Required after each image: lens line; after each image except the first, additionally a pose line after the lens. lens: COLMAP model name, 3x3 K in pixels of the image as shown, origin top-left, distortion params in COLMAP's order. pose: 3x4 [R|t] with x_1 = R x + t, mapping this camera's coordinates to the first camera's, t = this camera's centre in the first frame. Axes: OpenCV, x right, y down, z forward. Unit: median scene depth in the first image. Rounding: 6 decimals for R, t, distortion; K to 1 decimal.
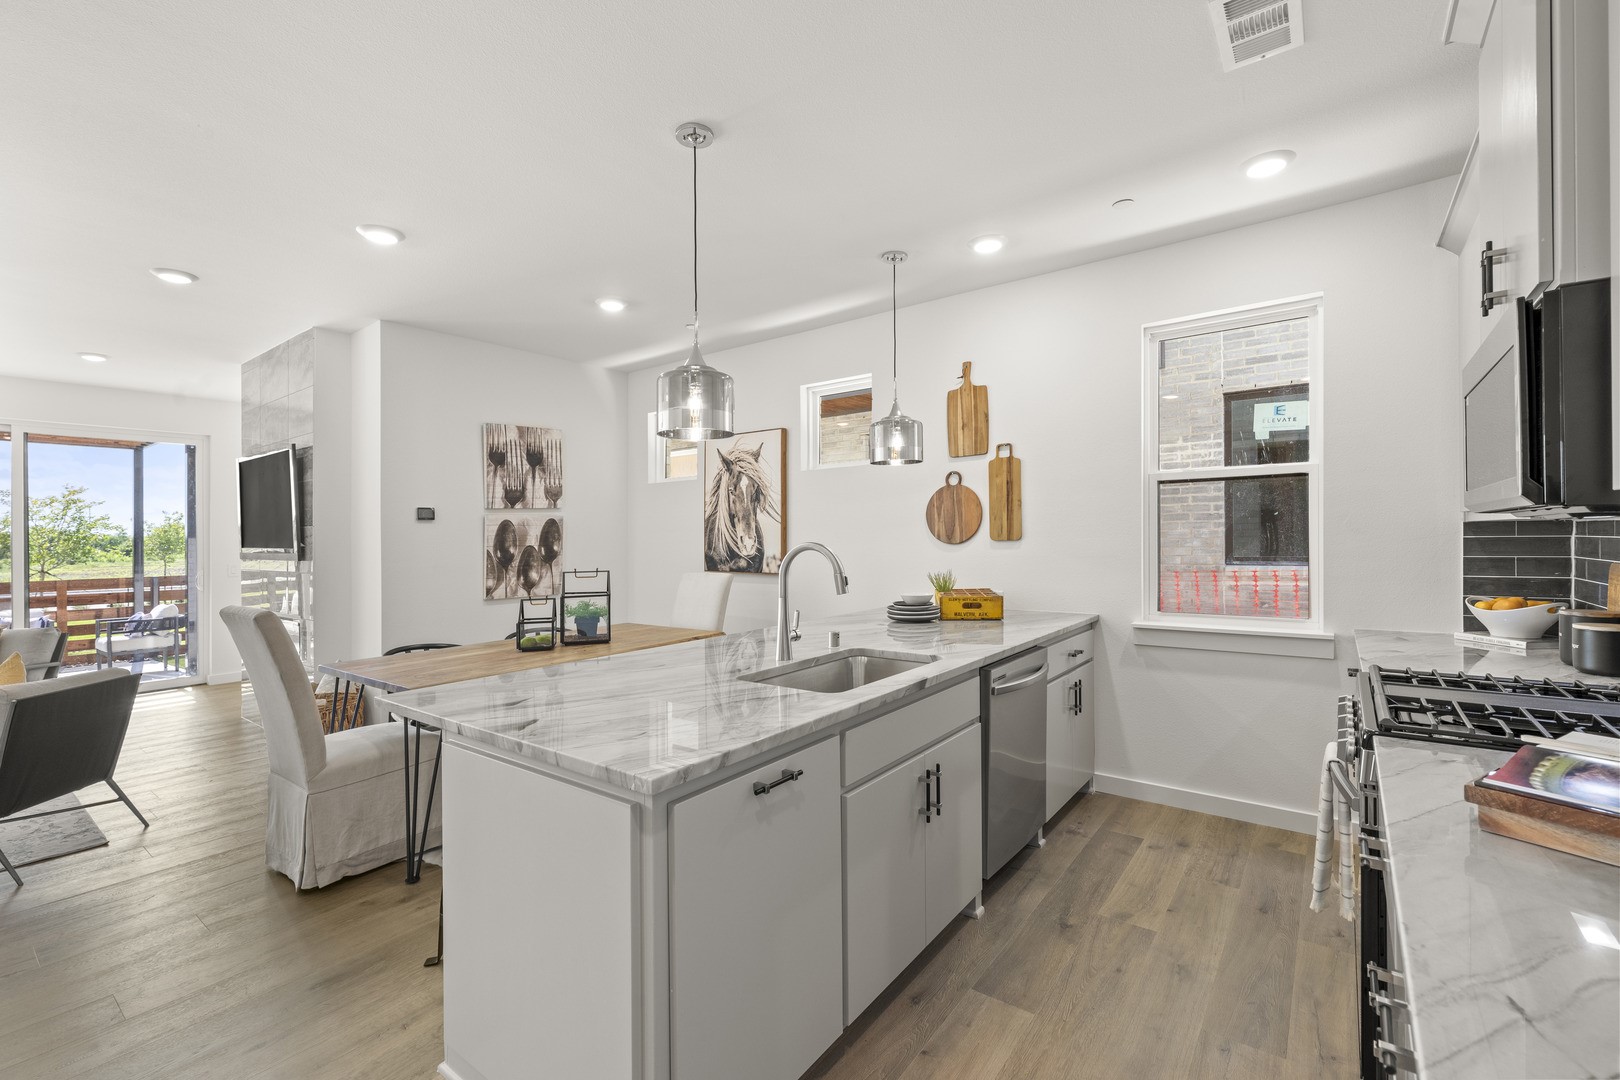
lens RADIAL K [[713.8, 0, 810.0], [0, 713.8, 540.0], [0, 0, 1]] dist [-0.000467, -0.000035]
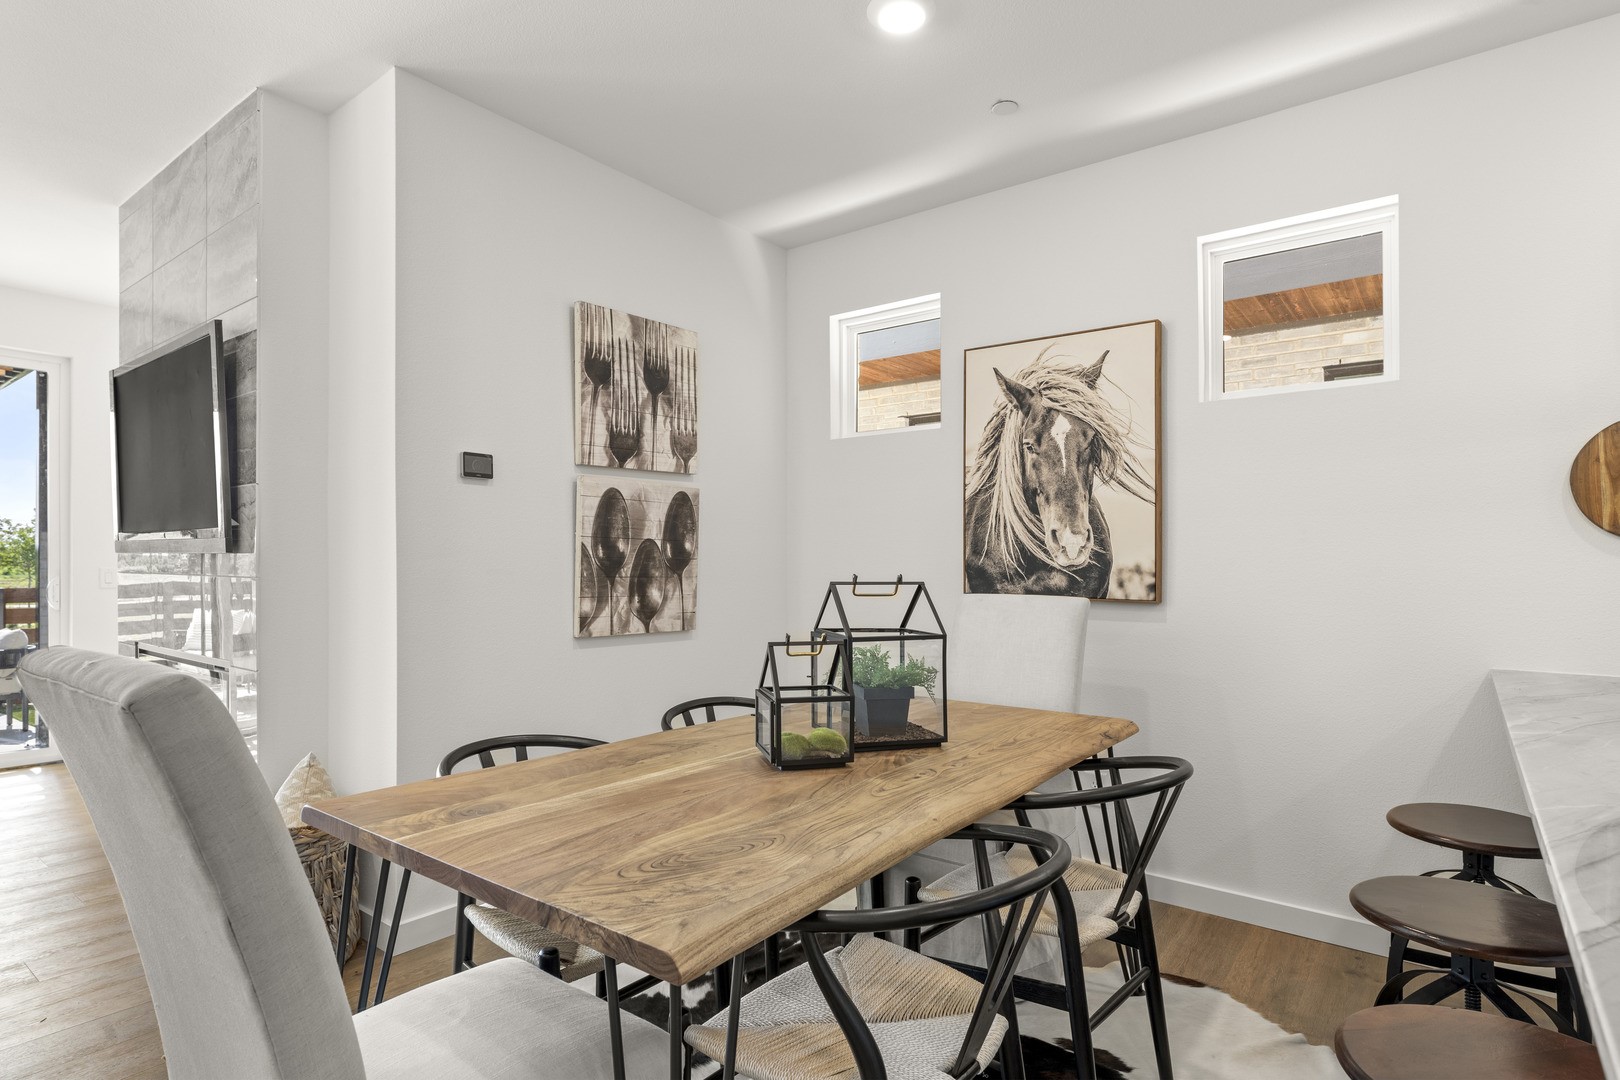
lens RADIAL K [[867.9, 0, 811.5], [0, 867.9, 594.5], [0, 0, 1]] dist [-0.003350, 0.000000]
pose [[0.999694, 0.023889, -0.006344, -0.270040], [-0.023697, 0.999301, 0.028915, 0.028410], [0.007031, -0.028756, 0.999562, 0.351800]]
